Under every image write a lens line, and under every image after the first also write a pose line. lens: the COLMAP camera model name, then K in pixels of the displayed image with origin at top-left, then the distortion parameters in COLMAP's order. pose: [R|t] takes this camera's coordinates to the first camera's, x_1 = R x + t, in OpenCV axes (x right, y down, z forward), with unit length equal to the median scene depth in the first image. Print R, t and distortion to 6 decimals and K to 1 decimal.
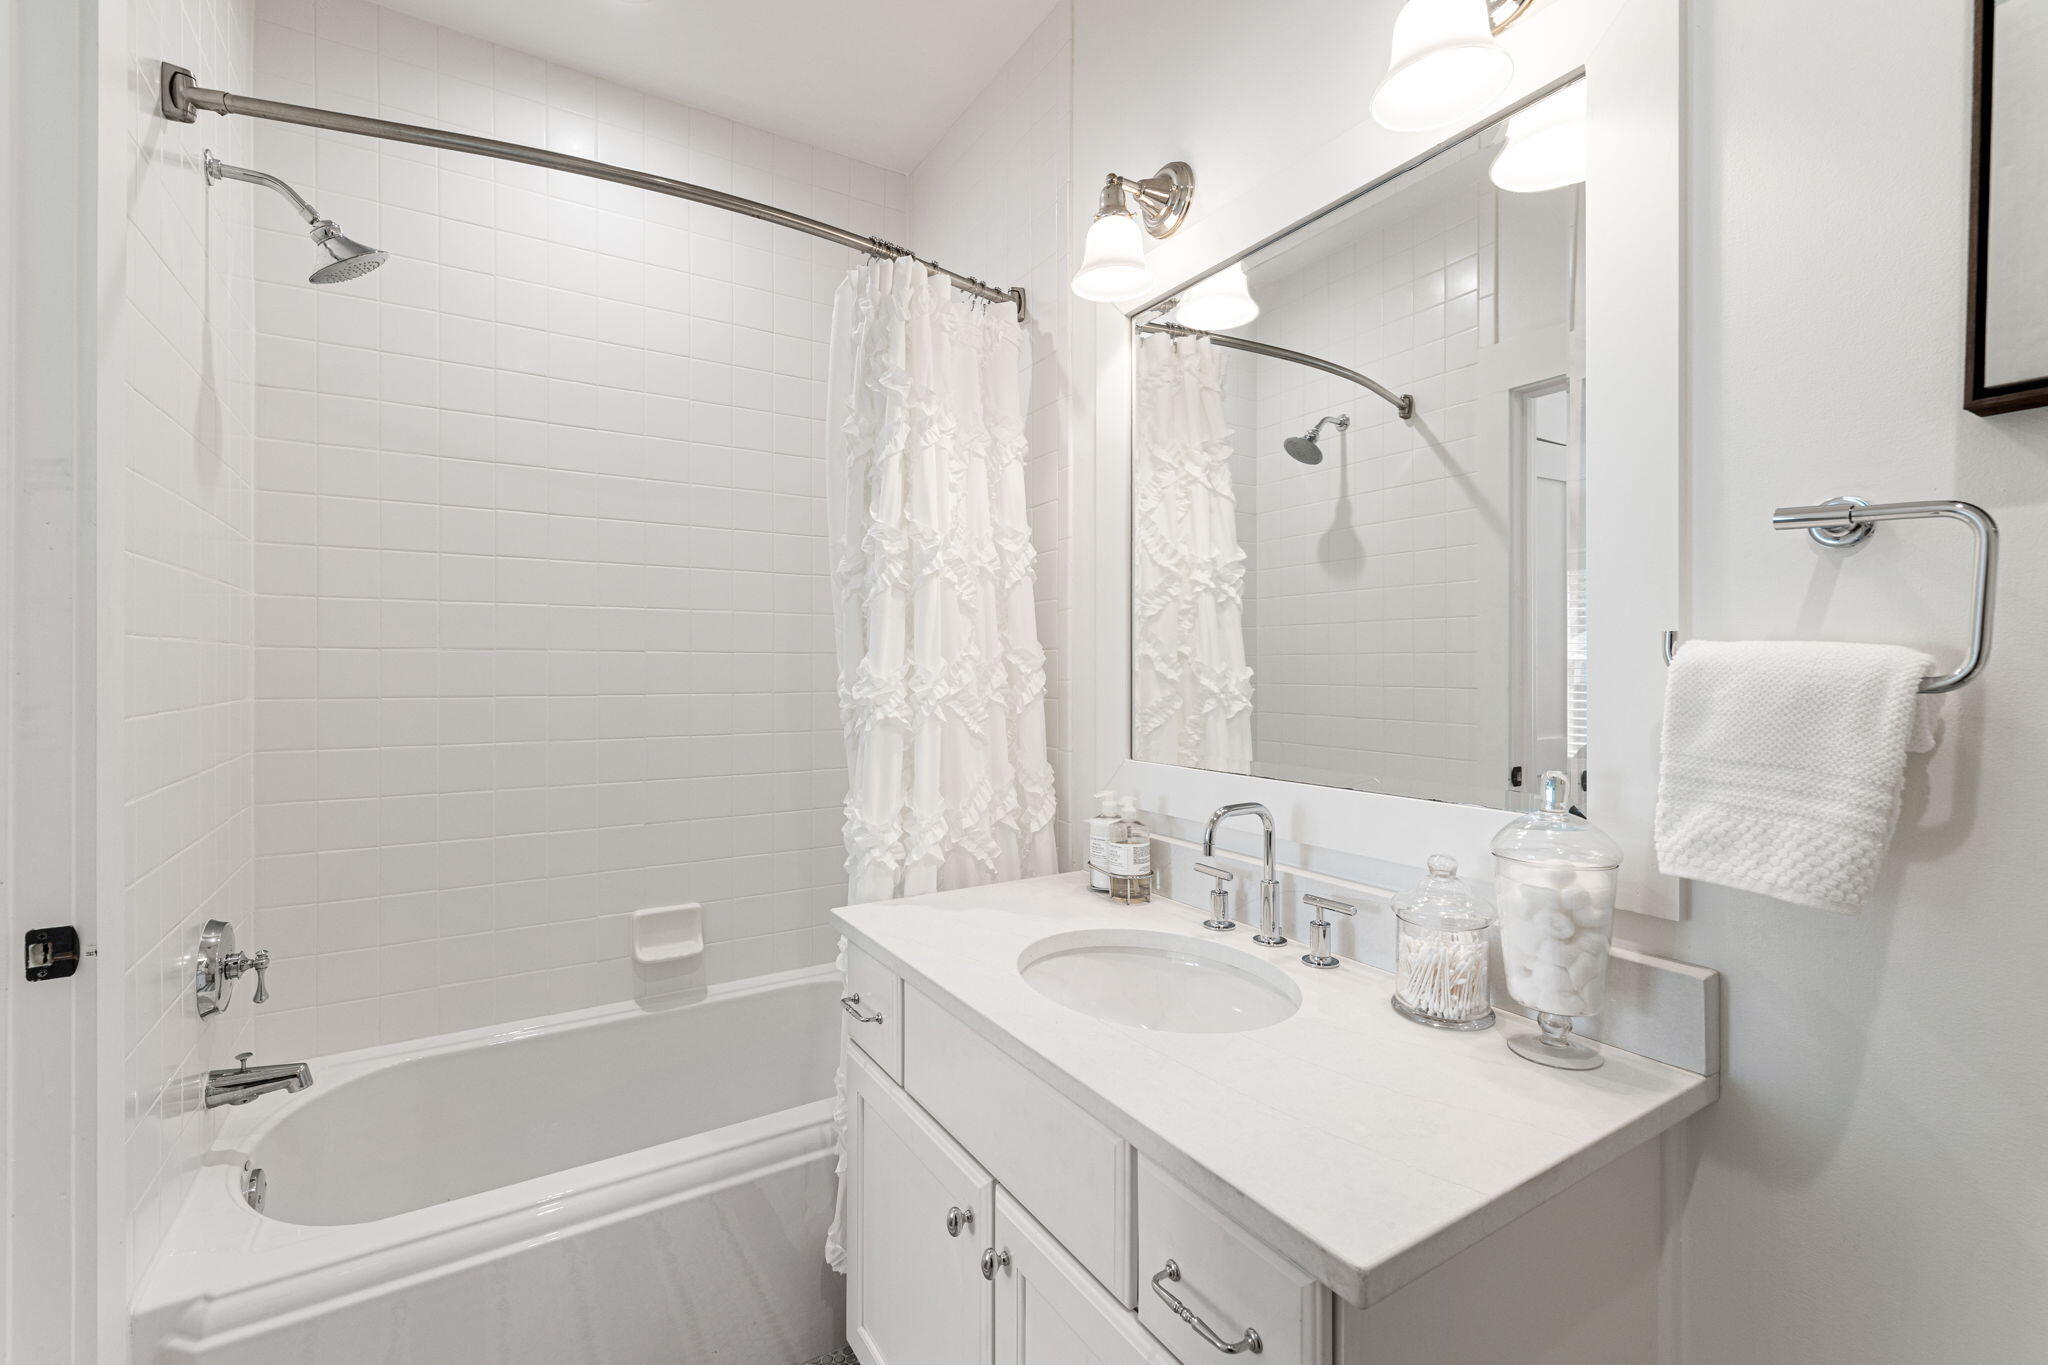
lens RADIAL K [[875.1, 0, 992.2], [0, 875.1, 672.1], [0, 0, 1]] dist [0.002706, 0.000107]
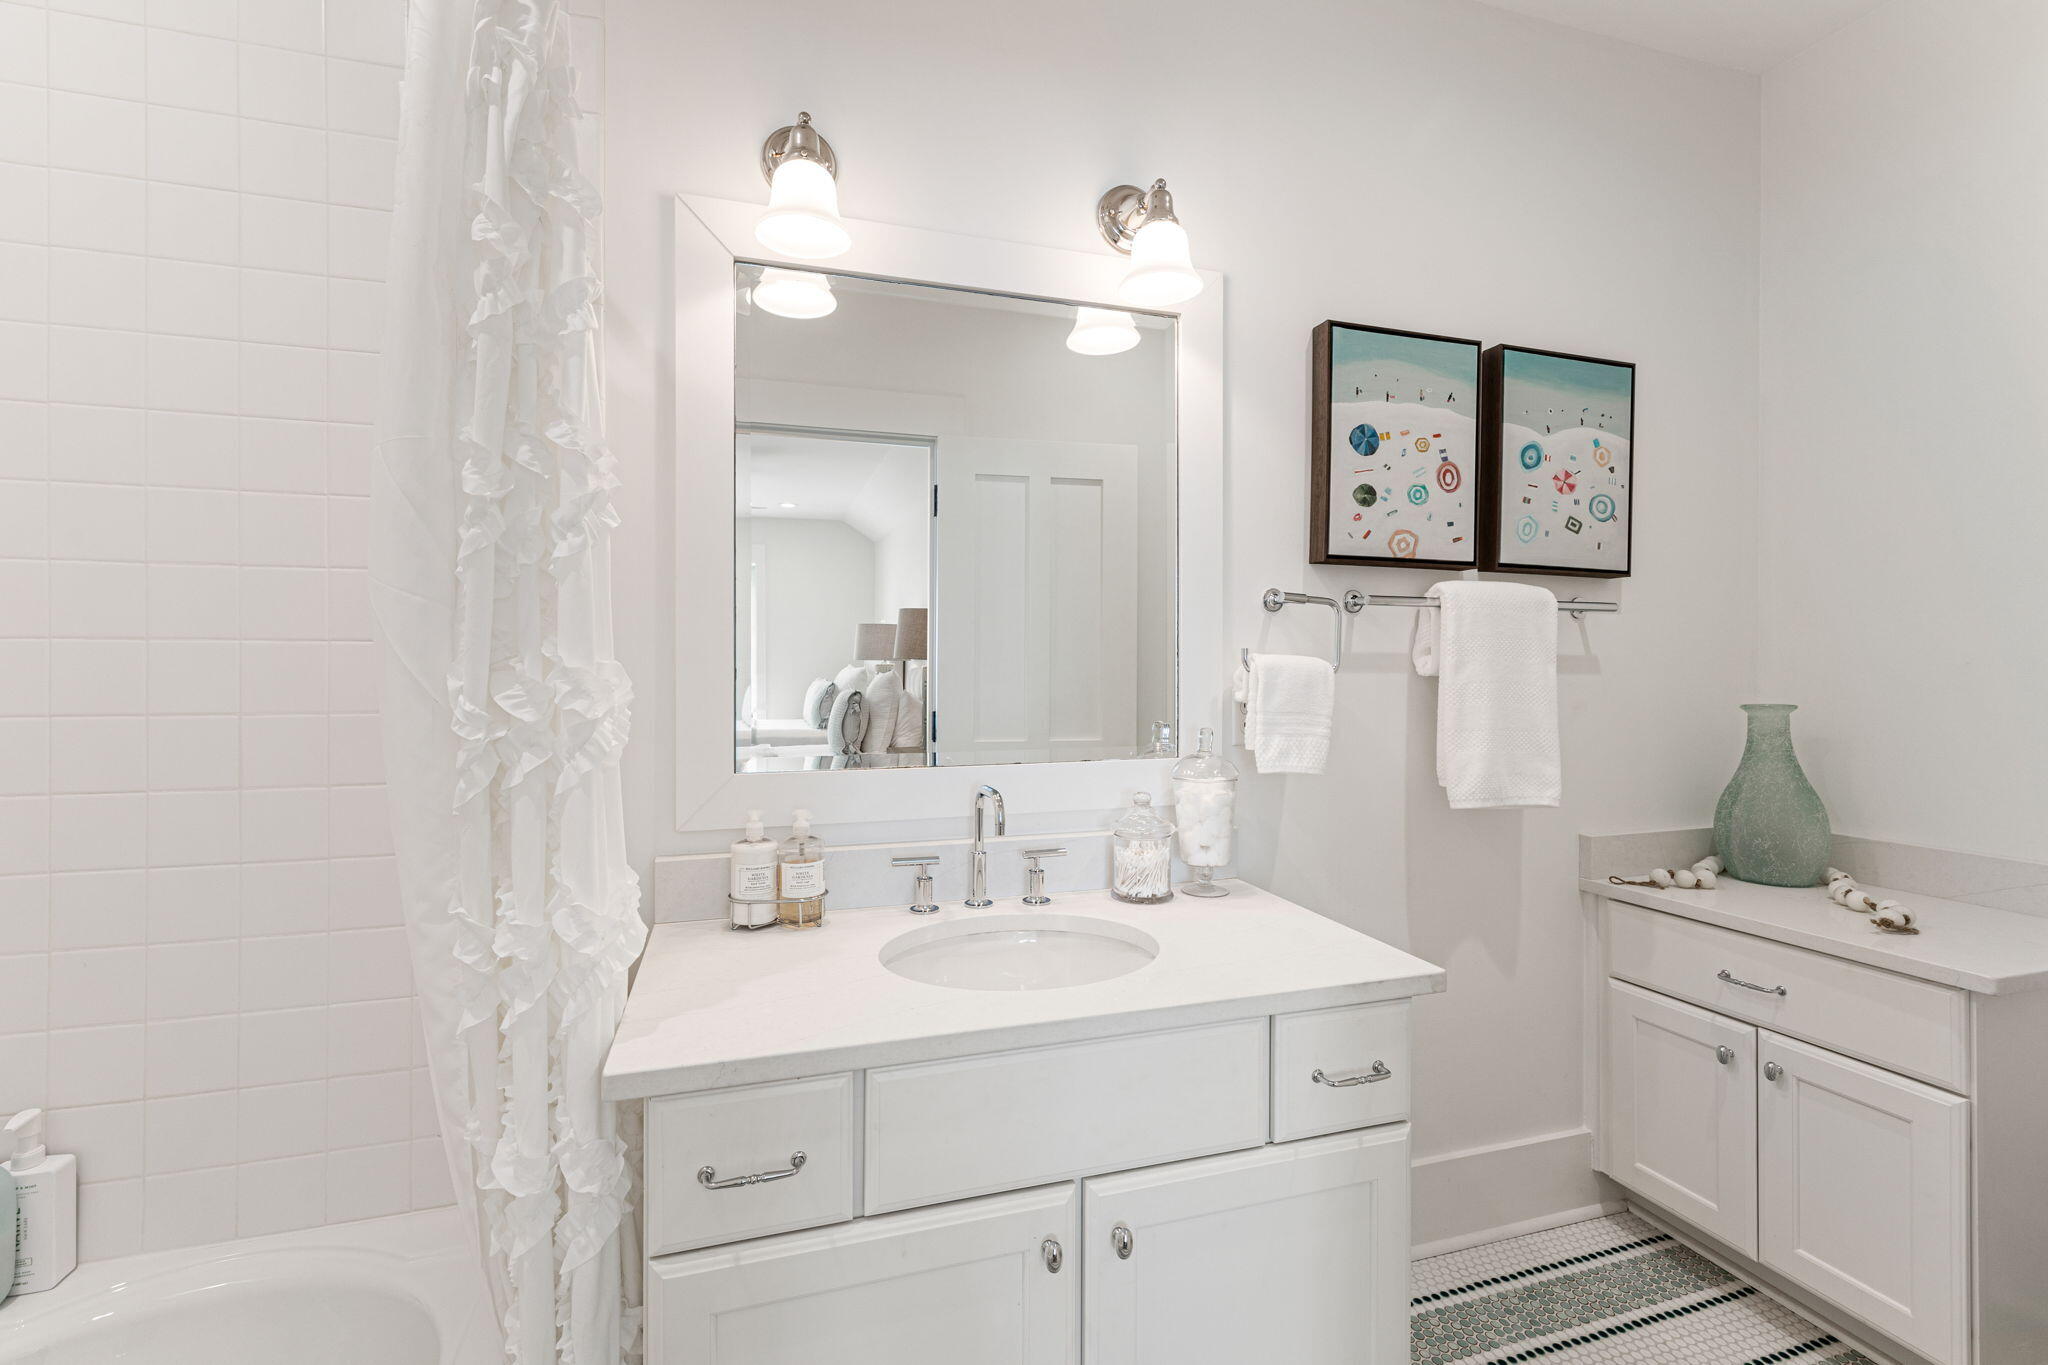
lens RADIAL K [[875.1, 0, 992.2], [0, 875.1, 672.1], [0, 0, 1]] dist [0.002706, 0.000107]
pose [[0.253589, 0.010006, 0.967260, -0.976719], [0.010574, 0.999858, -0.013116, 0.018612], [-0.967254, 0.013554, 0.253447, 0.835442]]
